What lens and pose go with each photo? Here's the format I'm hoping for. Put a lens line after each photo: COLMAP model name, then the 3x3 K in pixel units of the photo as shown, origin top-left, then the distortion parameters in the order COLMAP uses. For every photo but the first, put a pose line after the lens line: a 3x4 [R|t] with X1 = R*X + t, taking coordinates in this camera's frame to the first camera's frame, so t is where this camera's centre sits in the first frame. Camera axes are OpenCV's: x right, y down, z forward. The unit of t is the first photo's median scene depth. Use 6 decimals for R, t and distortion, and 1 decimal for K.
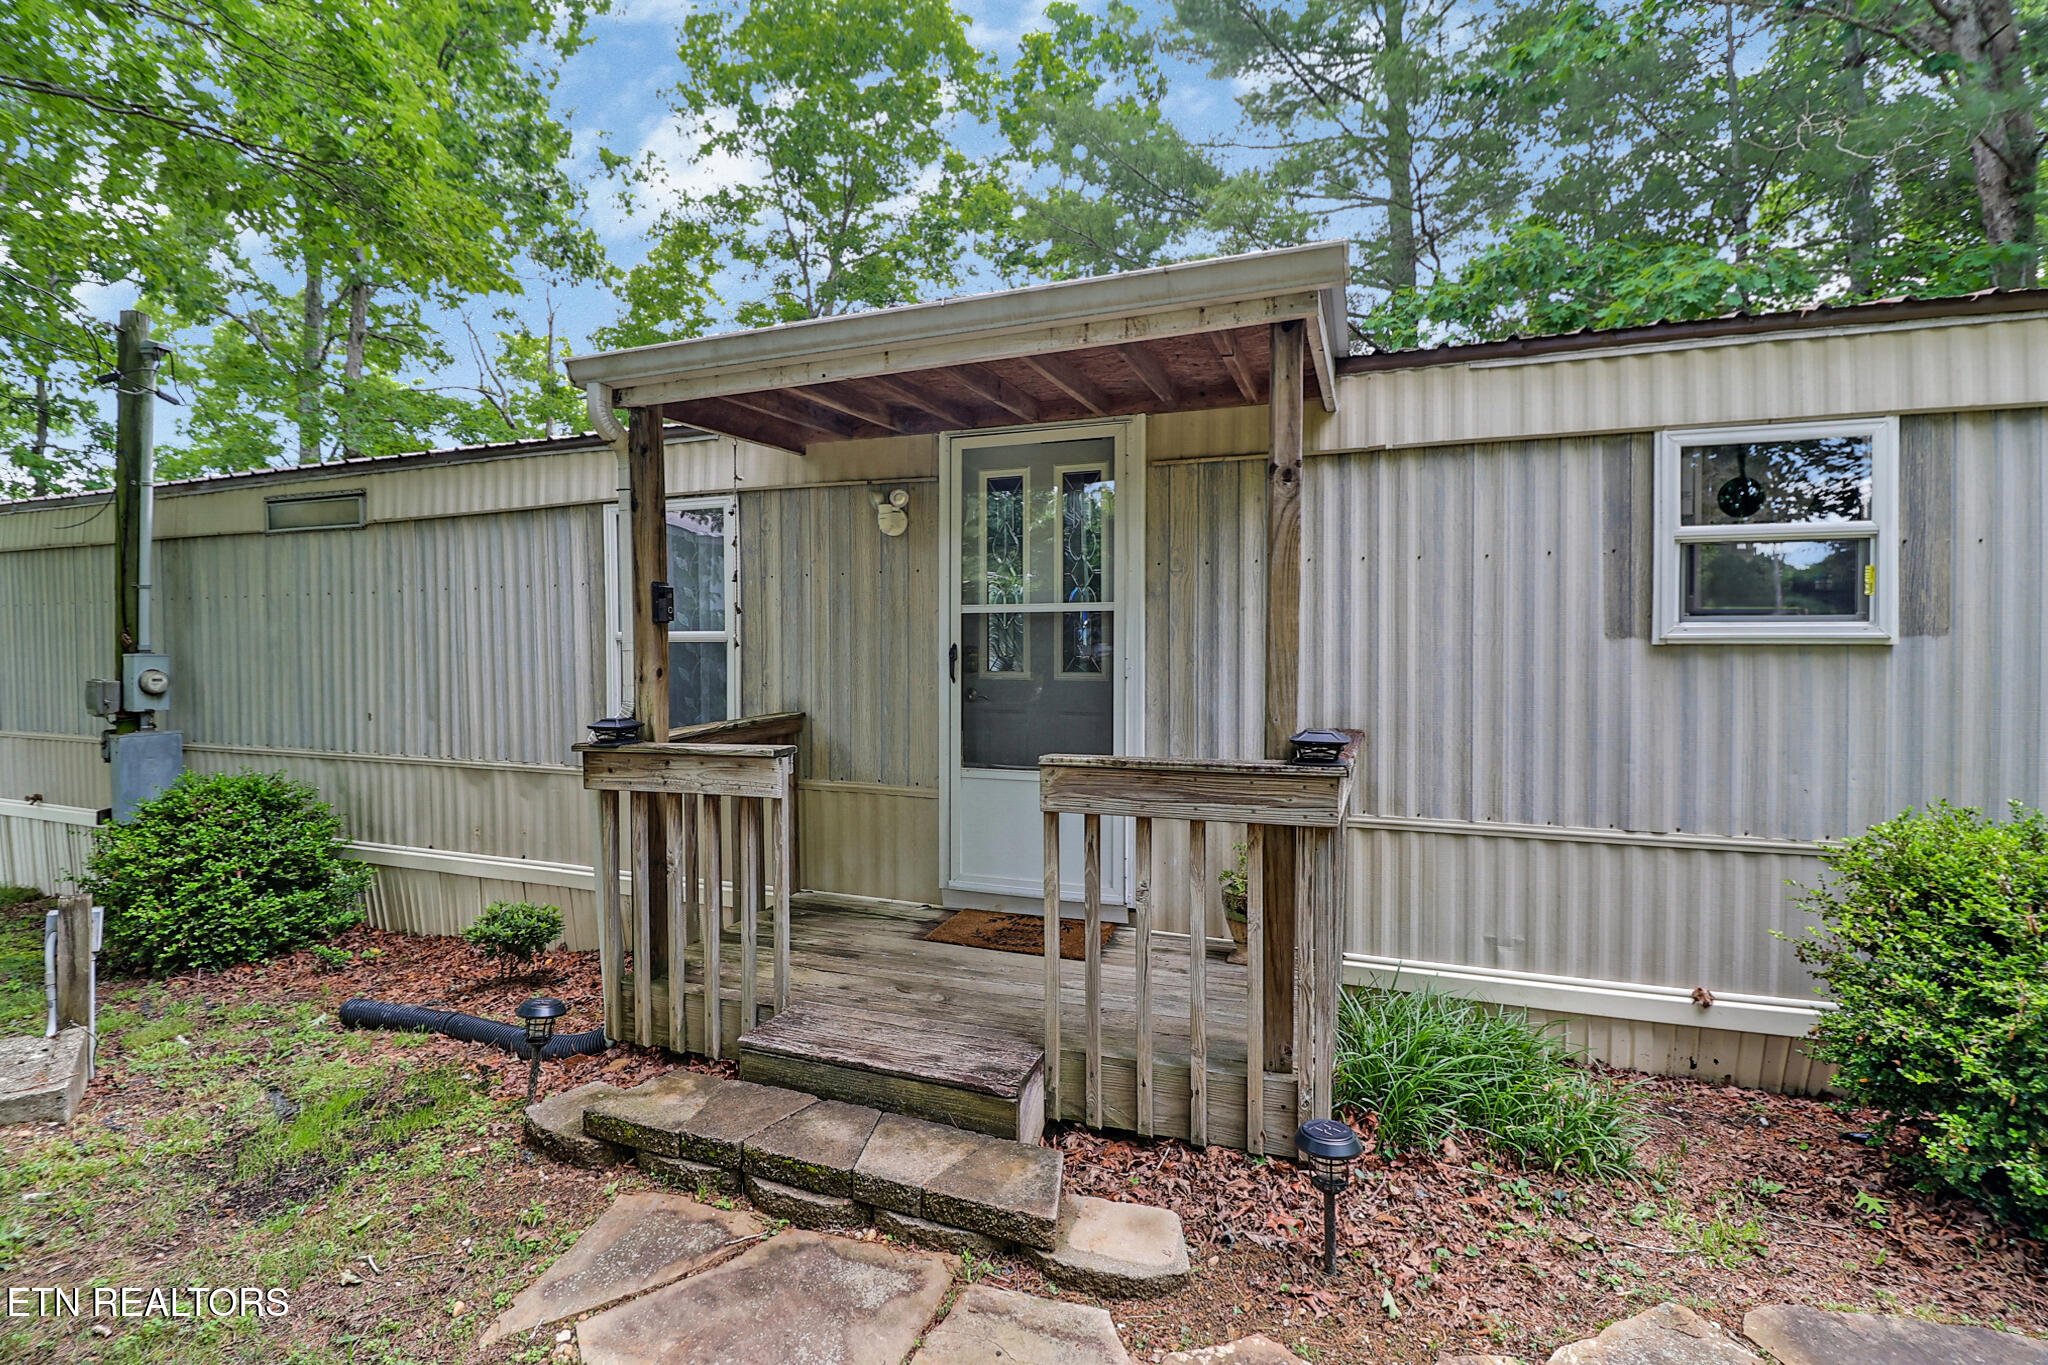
lens RADIAL K [[943.1, 0, 999.8], [0, 943.1, 682.8], [0, 0, 1]] dist [0.008498, -0.020923]
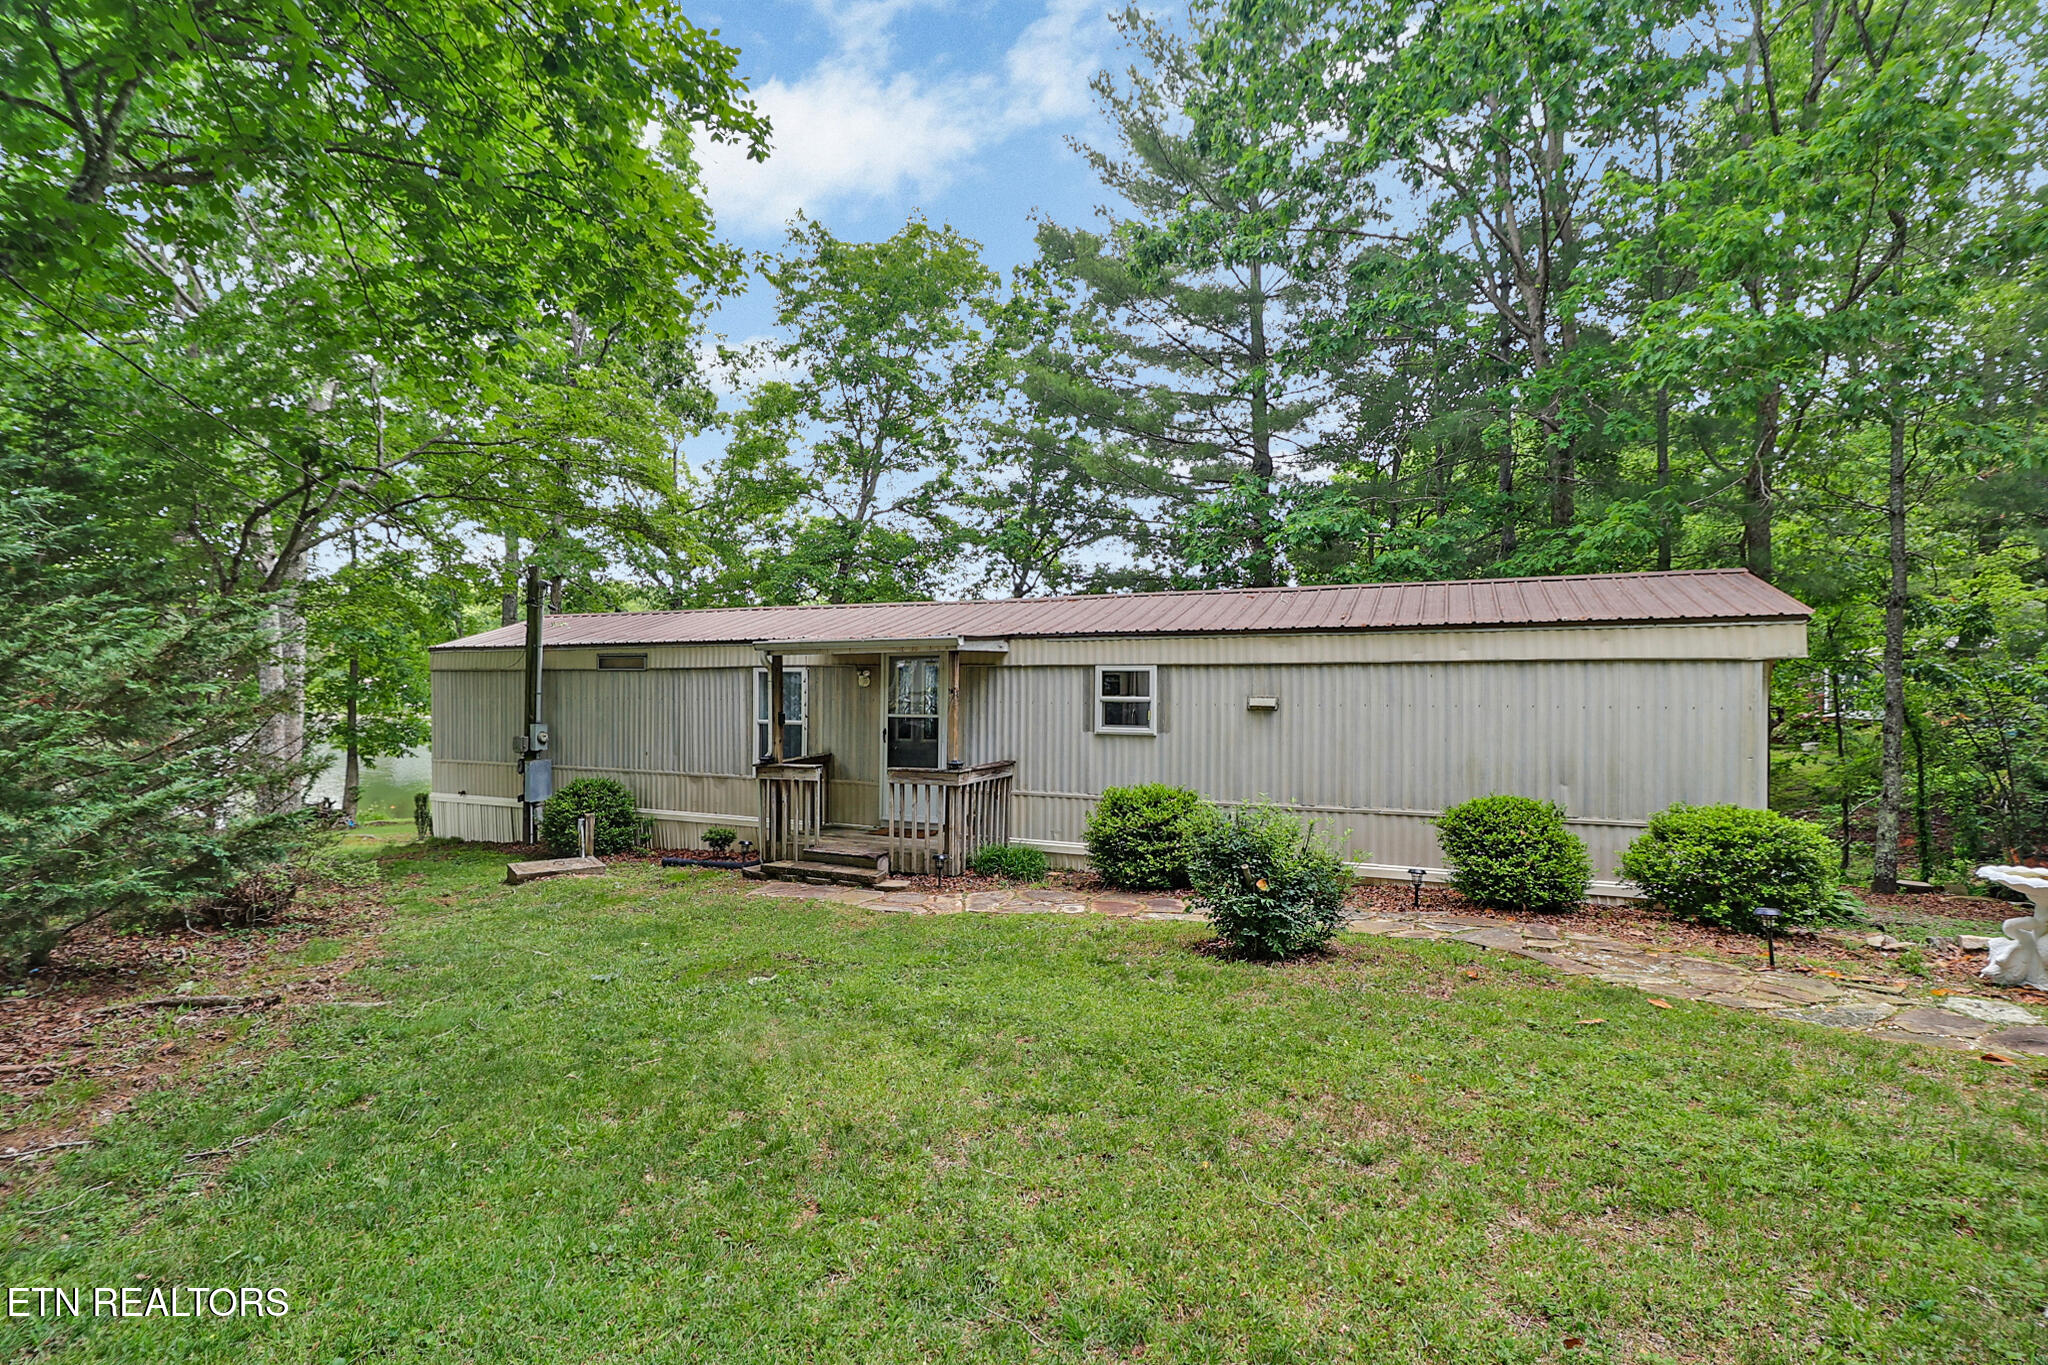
lens RADIAL K [[934.5, 0, 1024.0], [0, 934.5, 682.5], [0, 0, 1]] dist [0.002507, -0.014567]
pose [[0.998676, 0.000077, -0.051437, 0.607582], [-0.001747, 0.999472, -0.032437, -0.107994], [0.051407, 0.032484, 0.998149, -2.061924]]
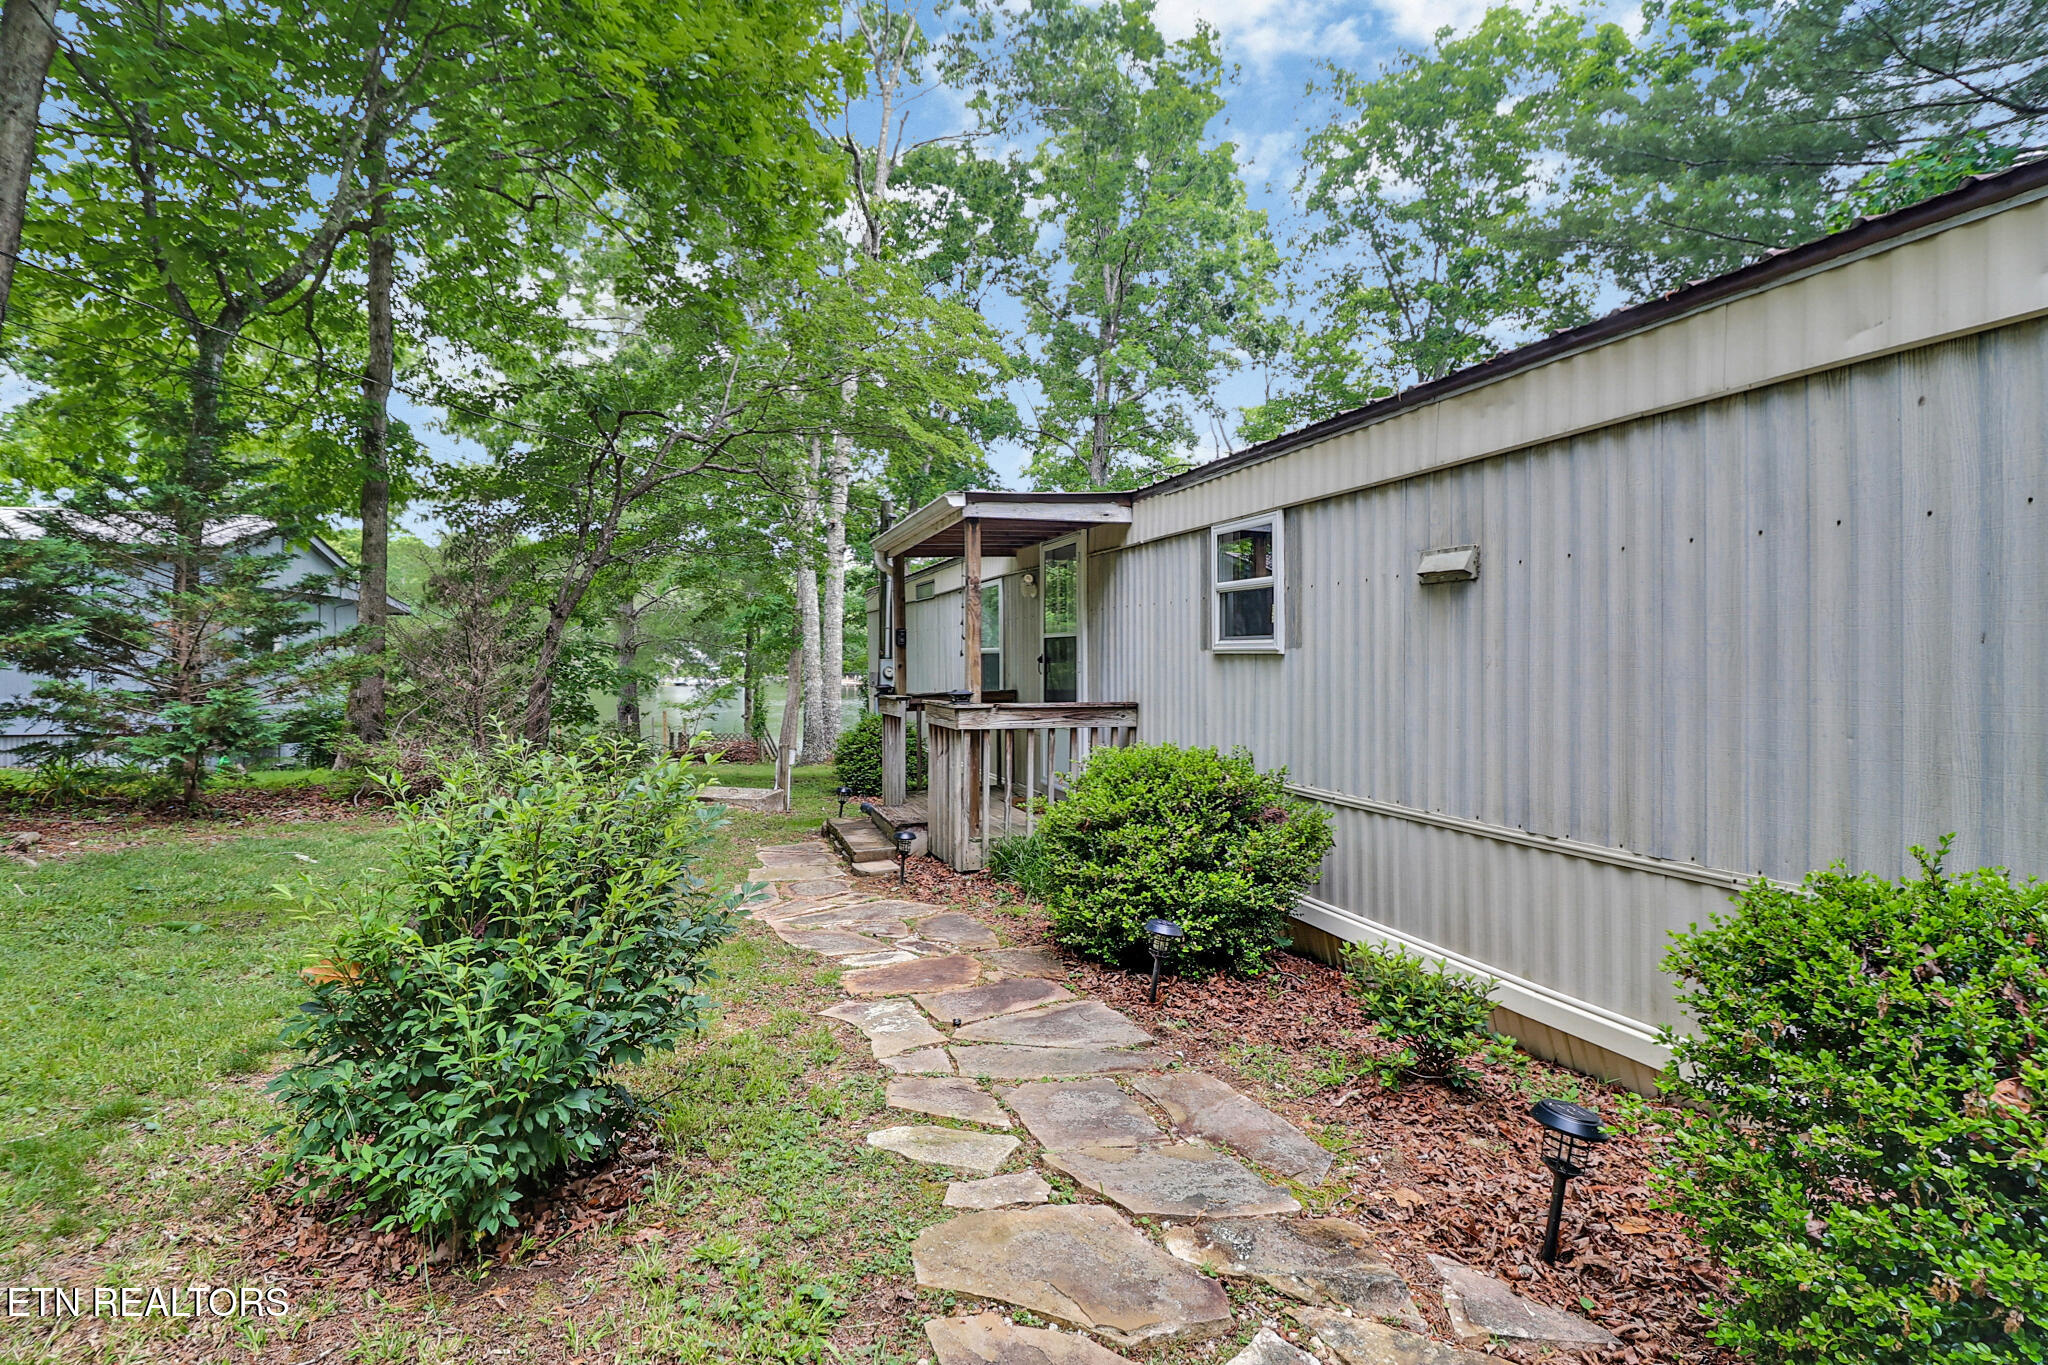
lens RADIAL K [[945.1, 0, 1011.1], [0, 945.1, 667.3], [0, 0, 1]] dist [0.002442, -0.015788]
pose [[0.642424, 0.006954, -0.766318, 1.716051], [-0.021748, 0.999722, -0.009160, 0.005983], [0.766040, 0.022551, 0.642397, -0.339841]]
